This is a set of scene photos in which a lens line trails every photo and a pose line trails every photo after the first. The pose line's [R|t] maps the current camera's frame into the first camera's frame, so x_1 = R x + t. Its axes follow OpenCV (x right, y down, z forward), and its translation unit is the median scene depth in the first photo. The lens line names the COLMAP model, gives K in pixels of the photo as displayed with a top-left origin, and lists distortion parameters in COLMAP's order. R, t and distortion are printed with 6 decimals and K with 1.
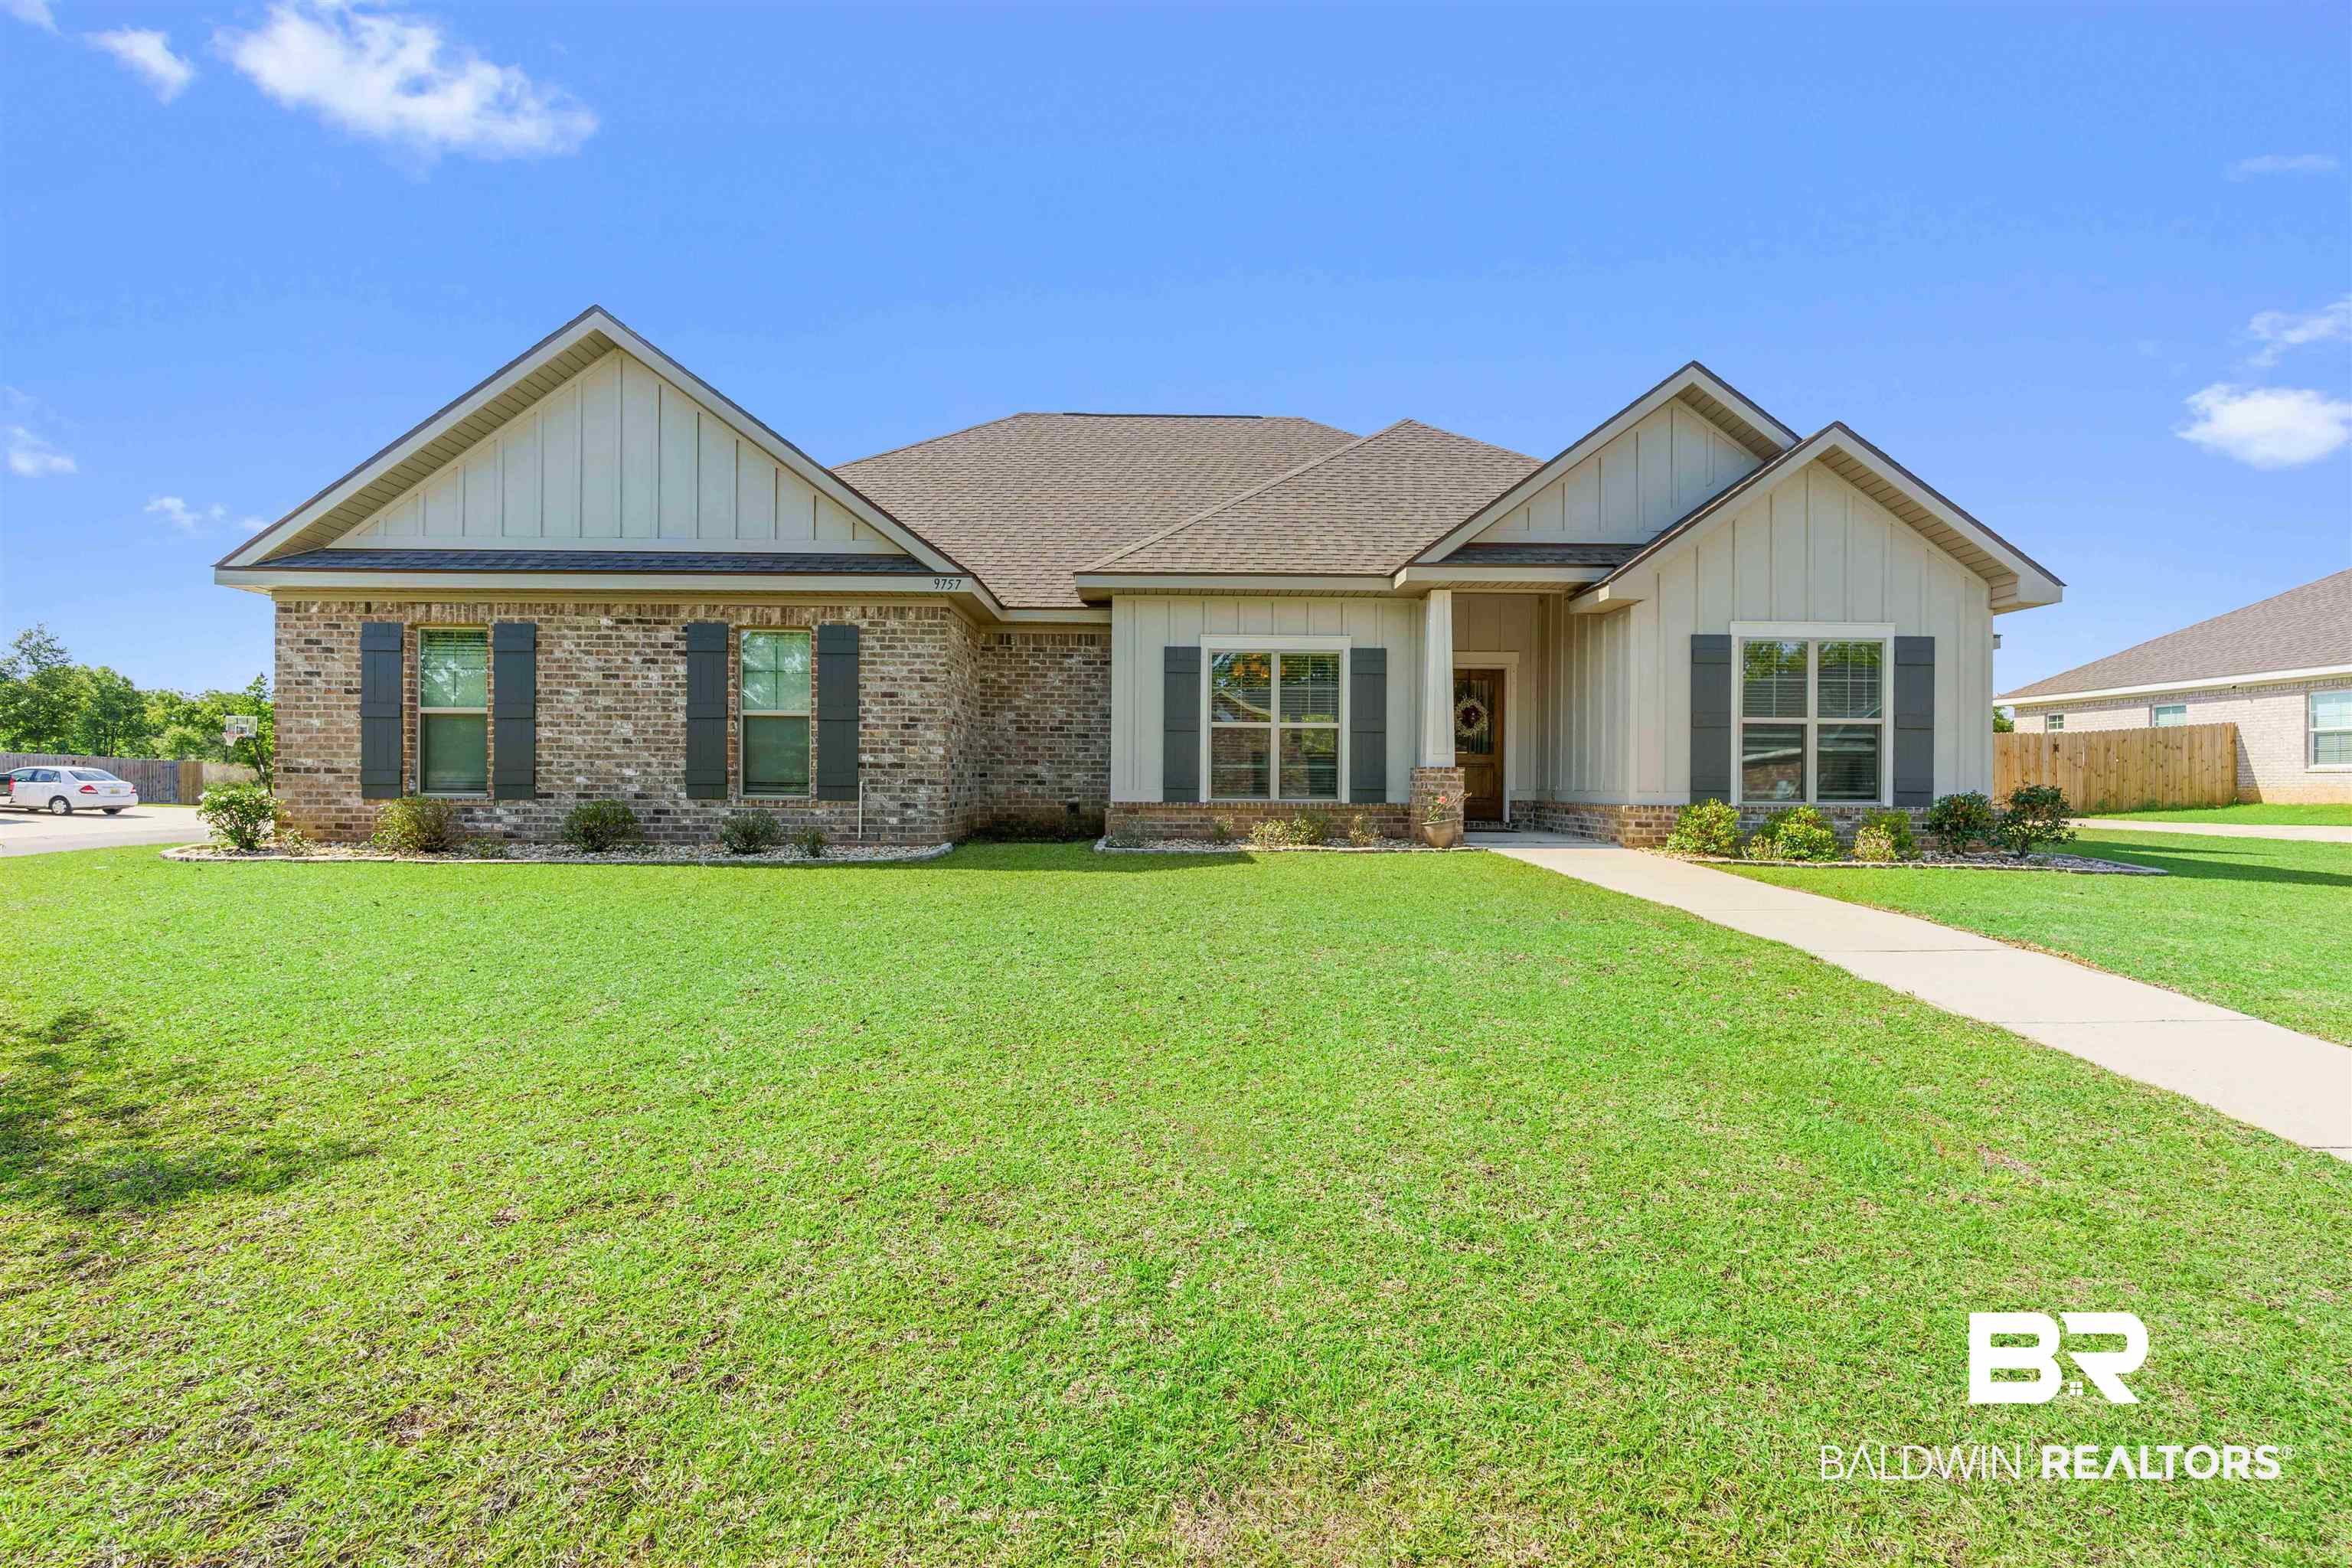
lens RADIAL K [[1031.4, 0, 1180.9], [0, 1031.4, 781.5], [0, 0, 1]] dist [0.000520, -0.000919]
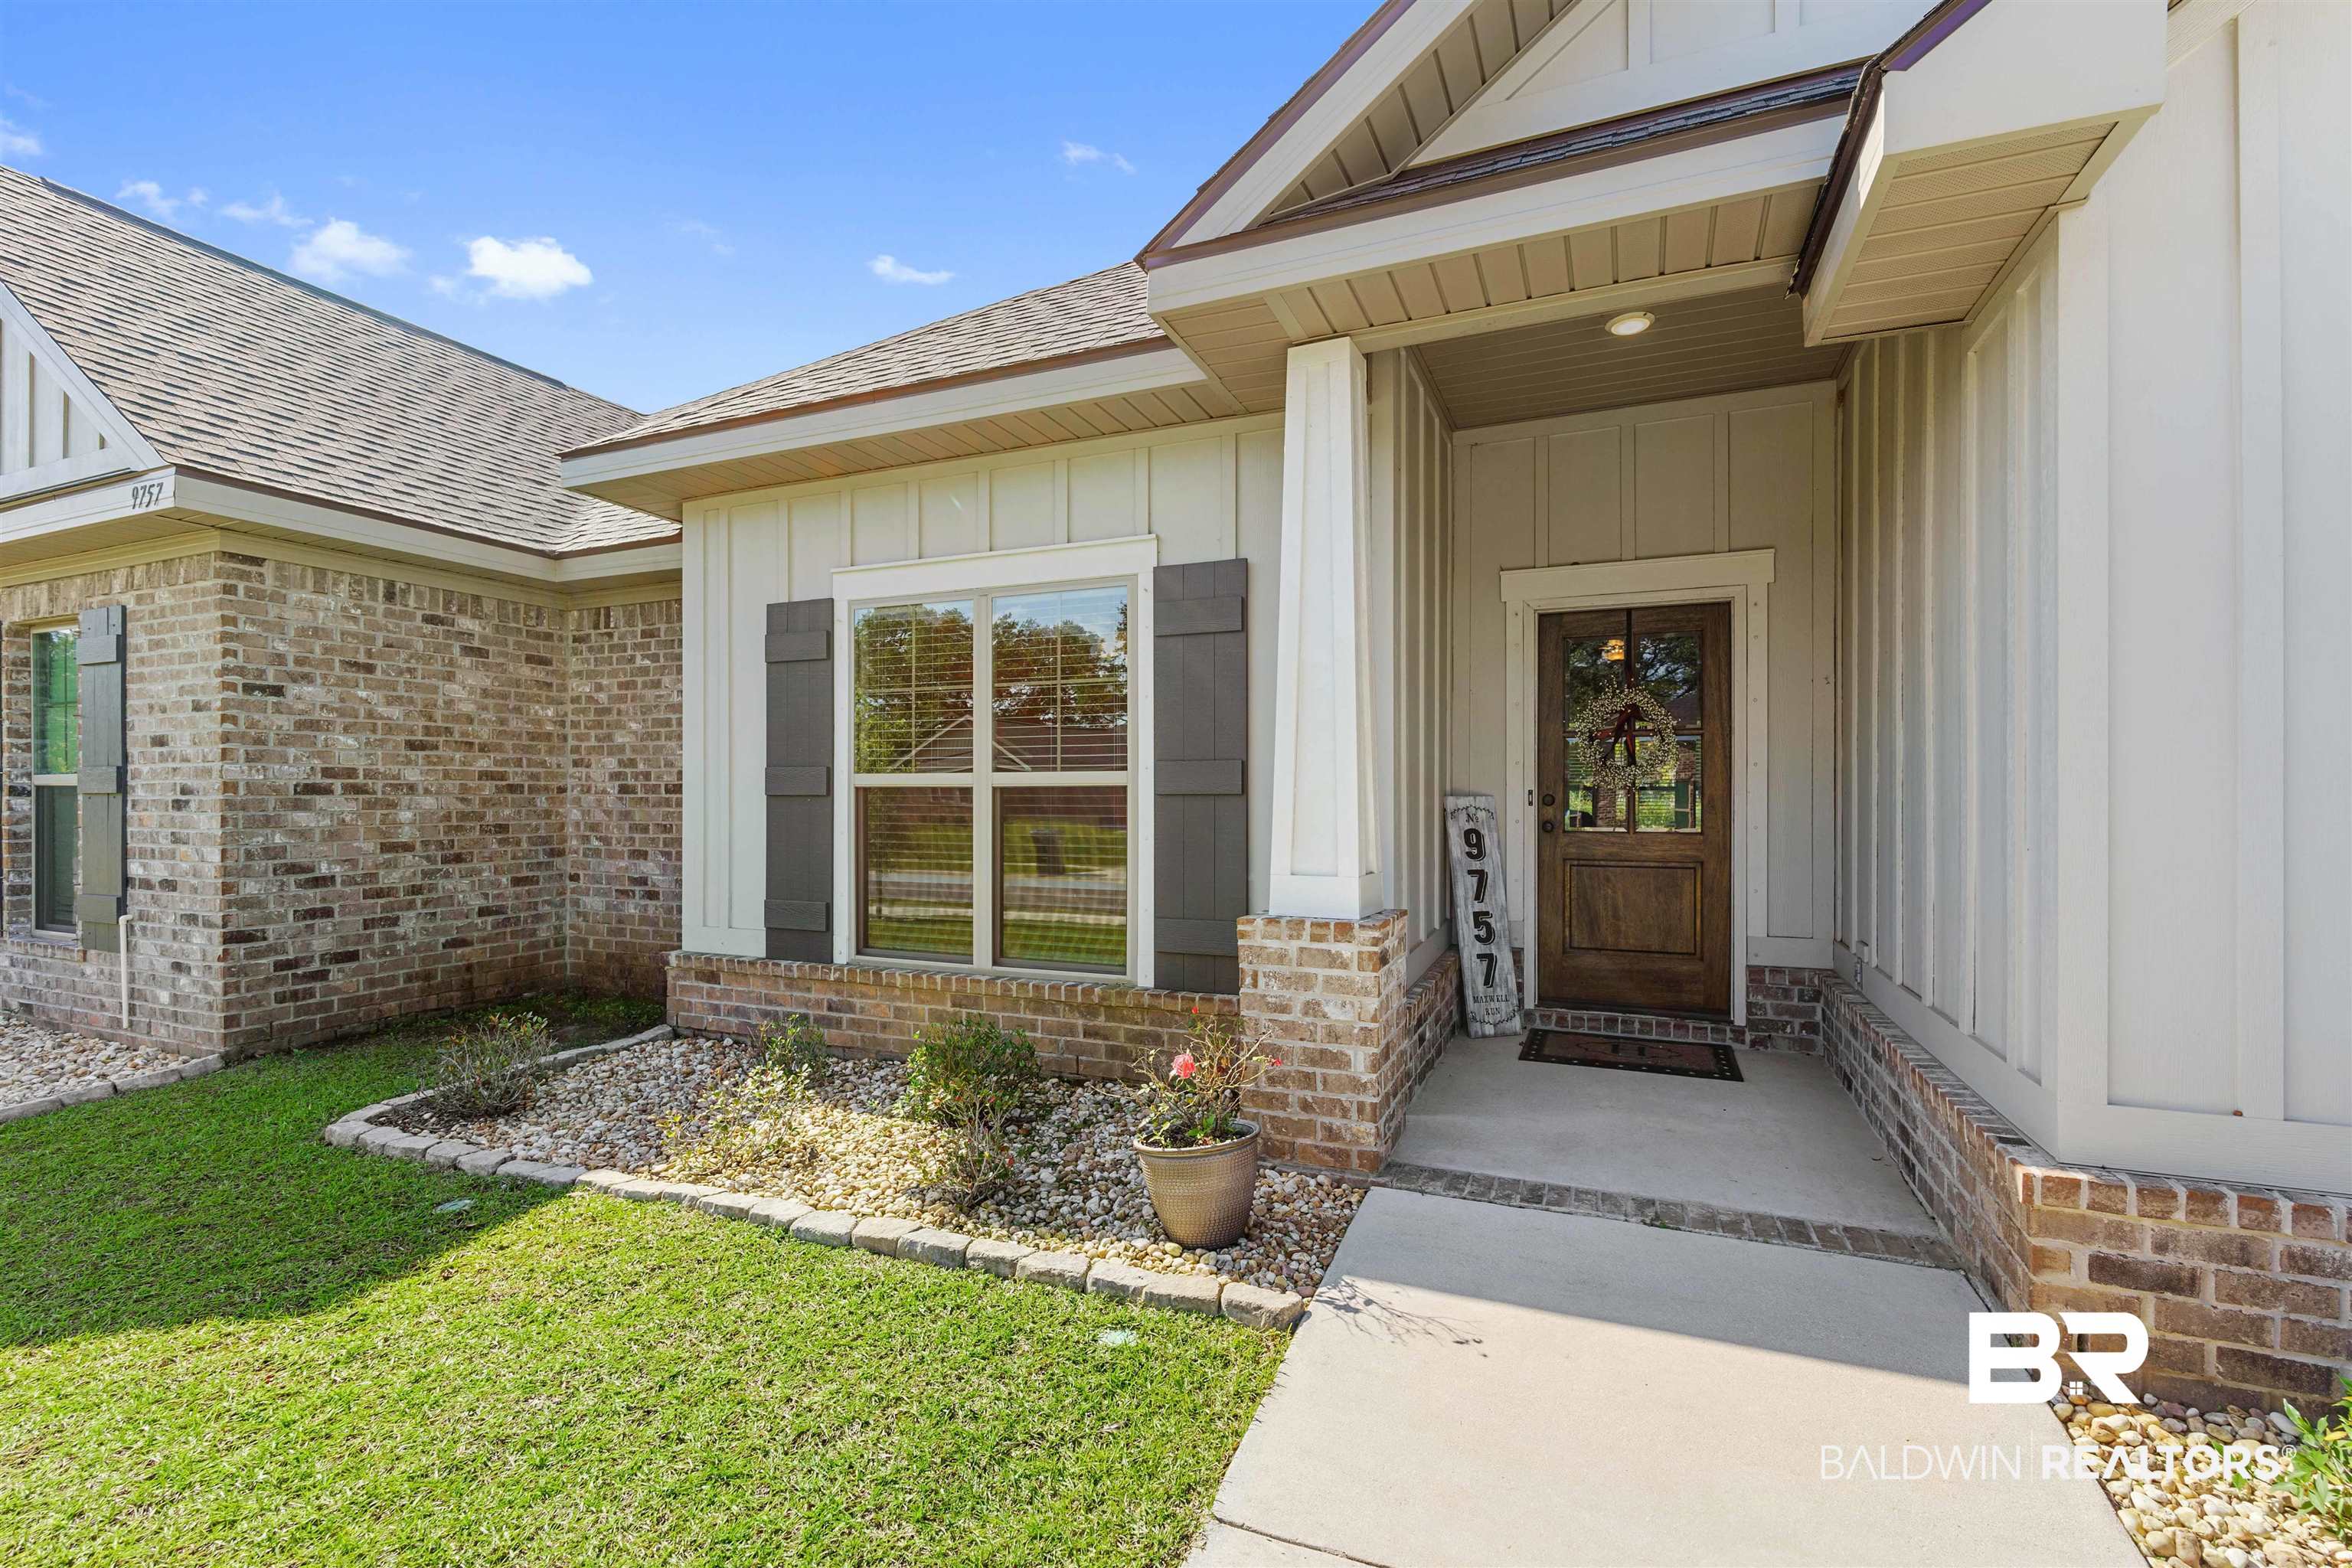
lens RADIAL K [[1031.4, 0, 1187.6], [0, 1031.4, 802.7], [0, 0, 1]] dist [0.000520, -0.000919]
pose [[0.911310, -0.003263, -0.411709, 0.366310], [0.008024, 0.999919, 0.009836, -0.055152], [0.411643, -0.012268, 0.911262, 0.750078]]
